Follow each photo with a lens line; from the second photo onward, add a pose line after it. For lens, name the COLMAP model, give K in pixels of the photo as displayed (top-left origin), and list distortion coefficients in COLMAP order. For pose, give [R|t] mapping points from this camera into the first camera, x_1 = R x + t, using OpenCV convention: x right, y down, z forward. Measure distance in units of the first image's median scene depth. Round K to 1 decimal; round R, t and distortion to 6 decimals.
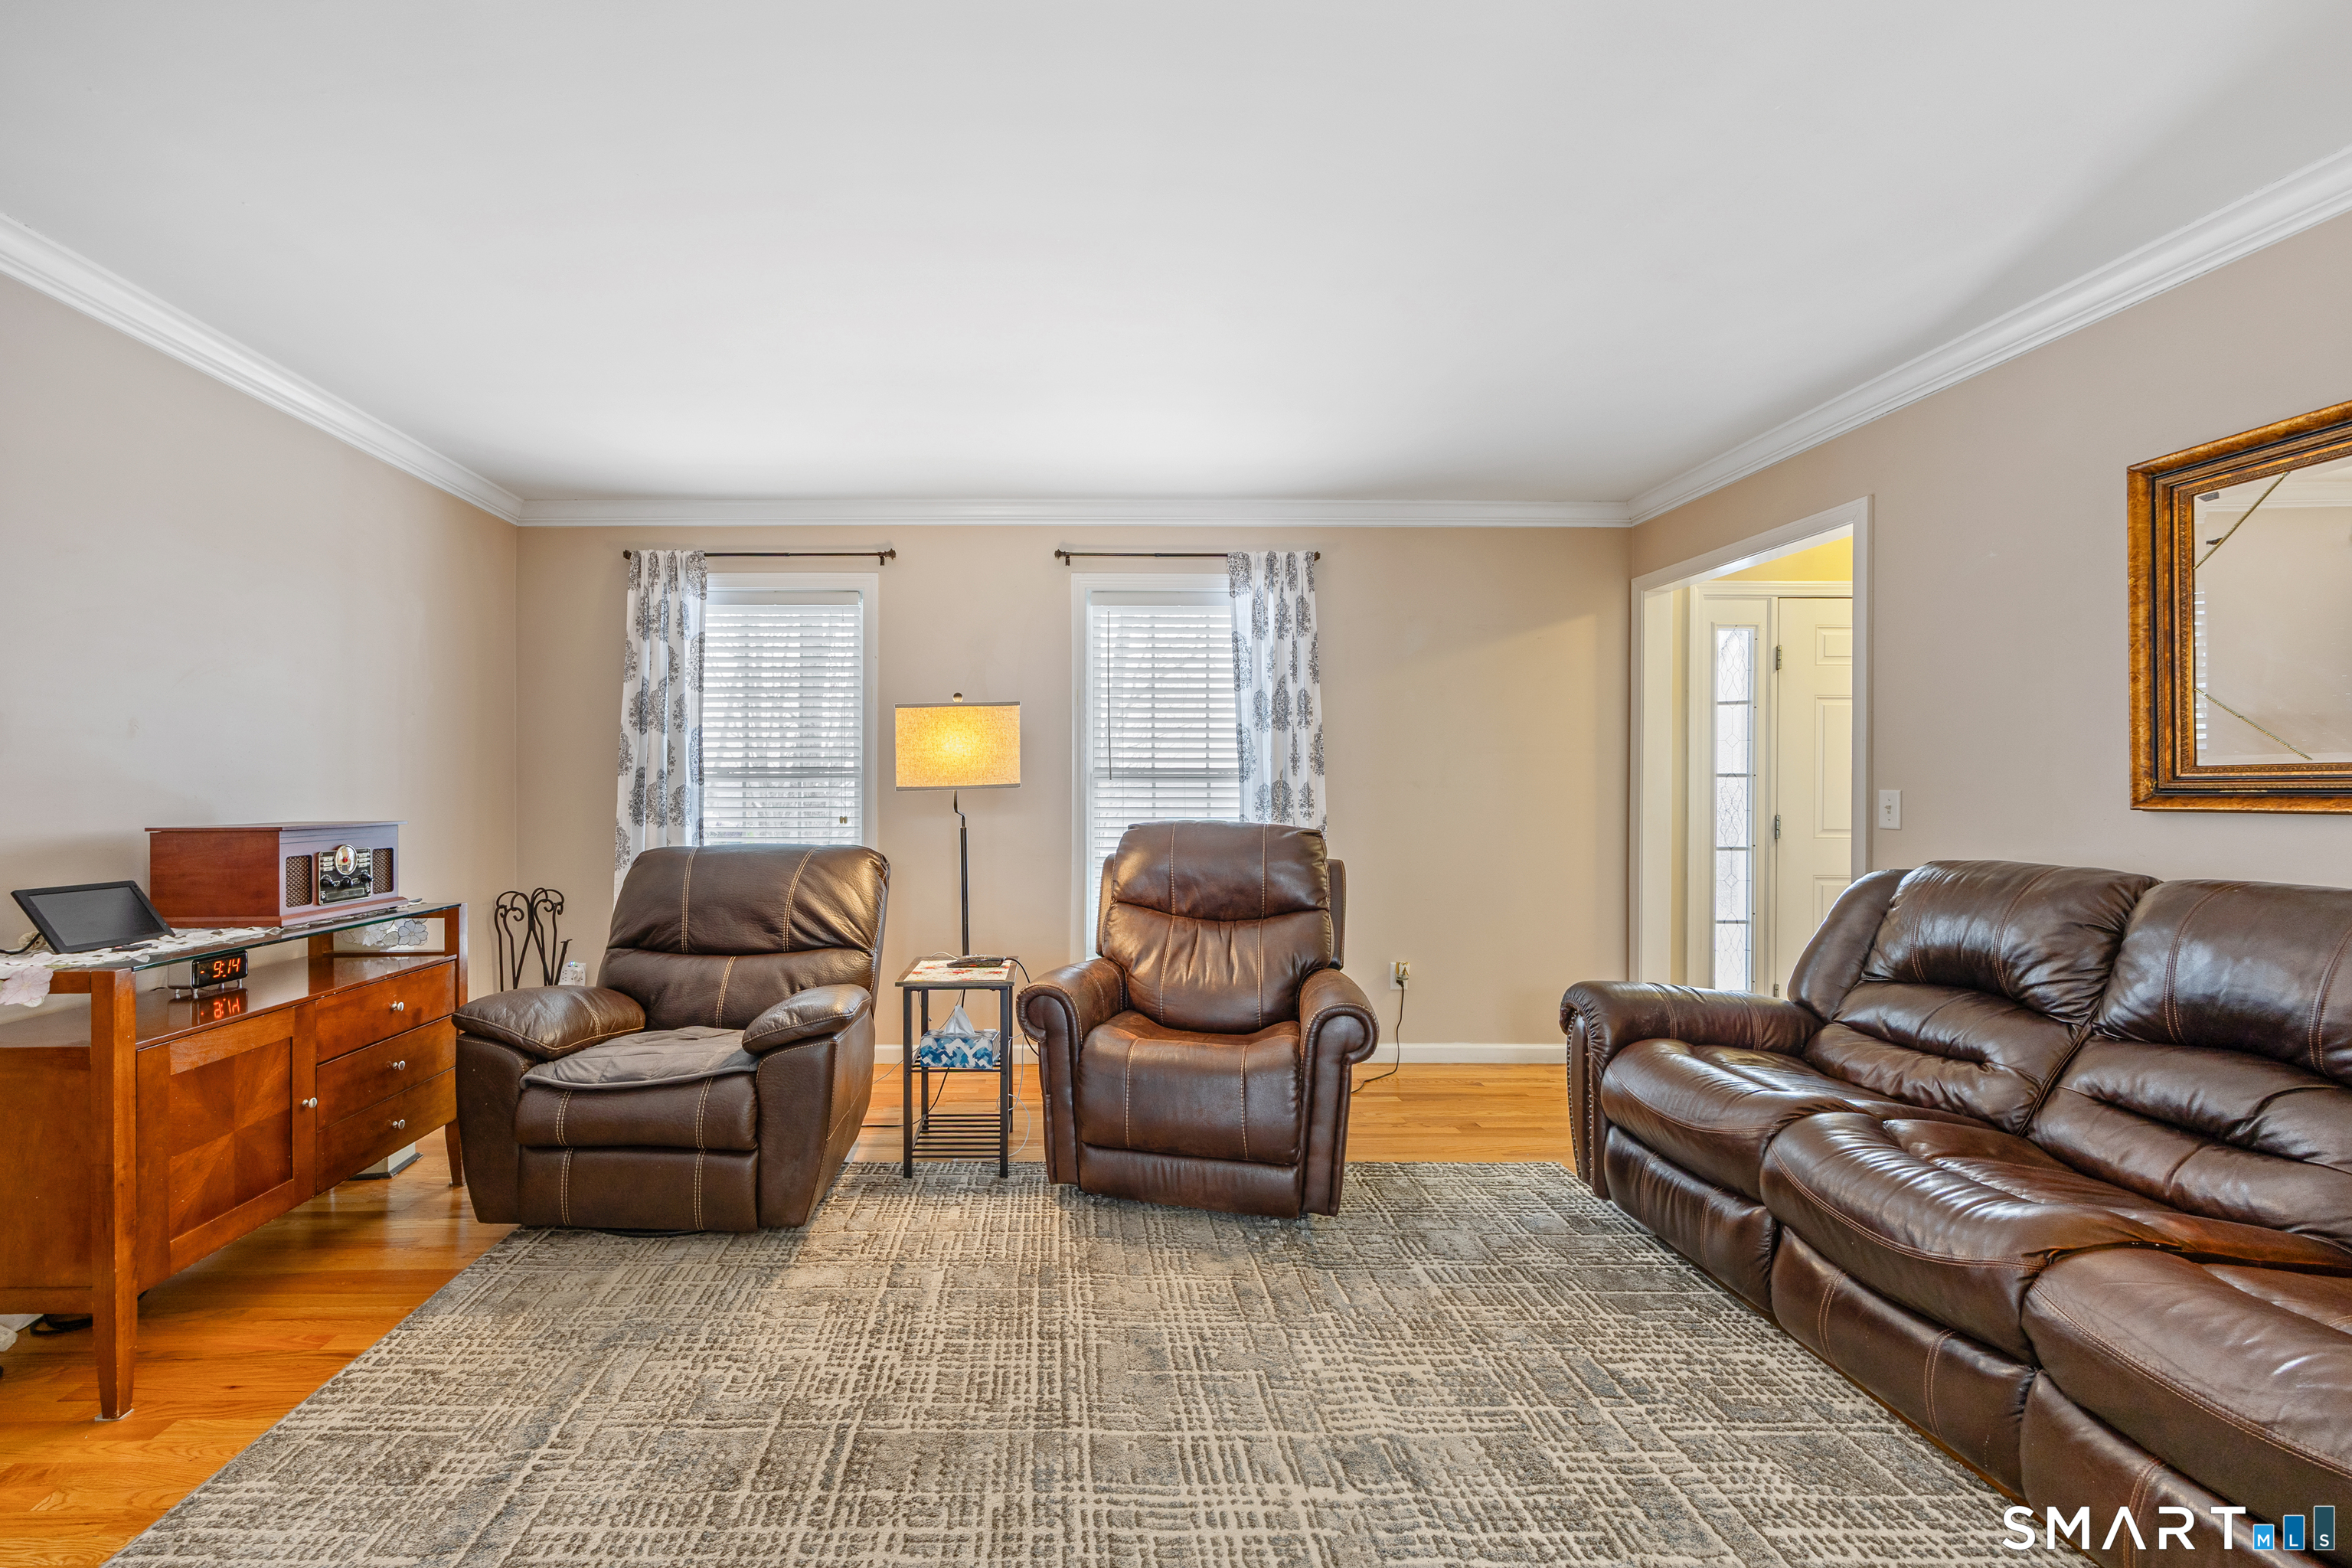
lens RADIAL K [[963.0, 0, 1166.4], [0, 963.0, 789.3], [0, 0, 1]] dist [-0.004778, 0.001289]
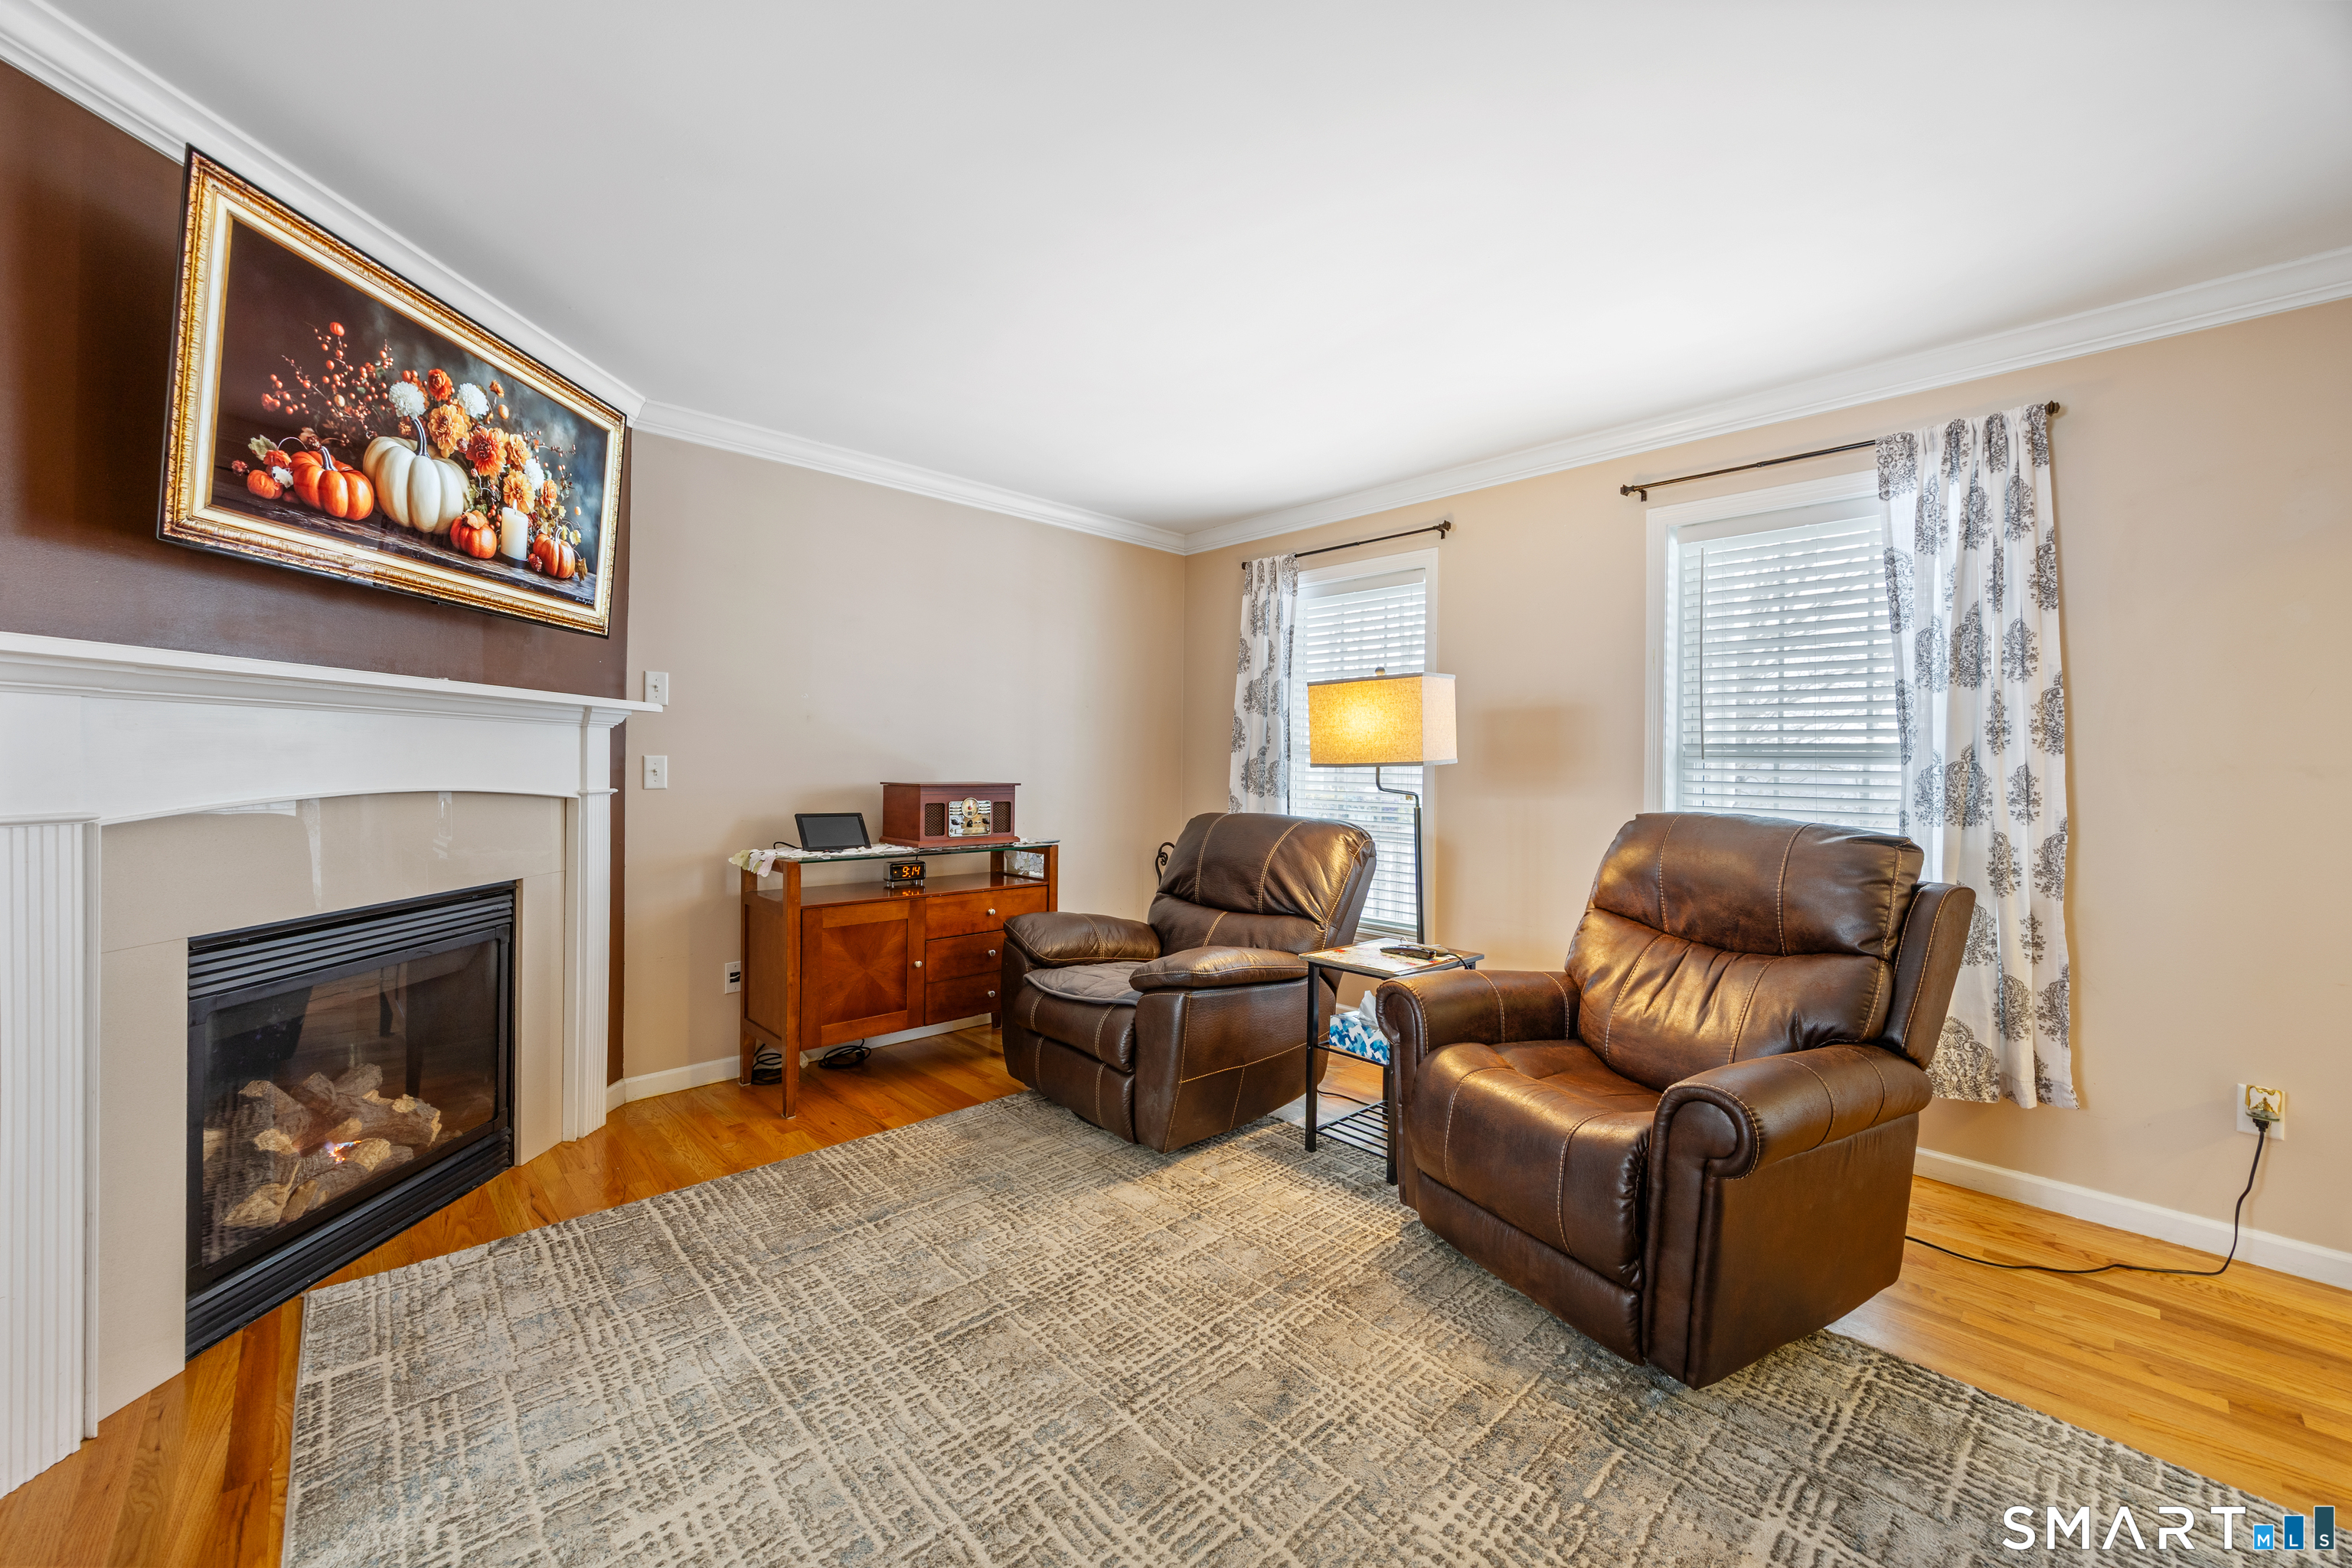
lens RADIAL K [[963.0, 0, 1171.6], [0, 963.0, 763.4], [0, 0, 1]] dist [-0.004778, 0.001289]
pose [[0.646217, 0.010948, -0.763075, 0.344457], [-0.015429, 0.999880, 0.001279, -0.001204], [0.762998, 0.010948, 0.646309, 0.198863]]
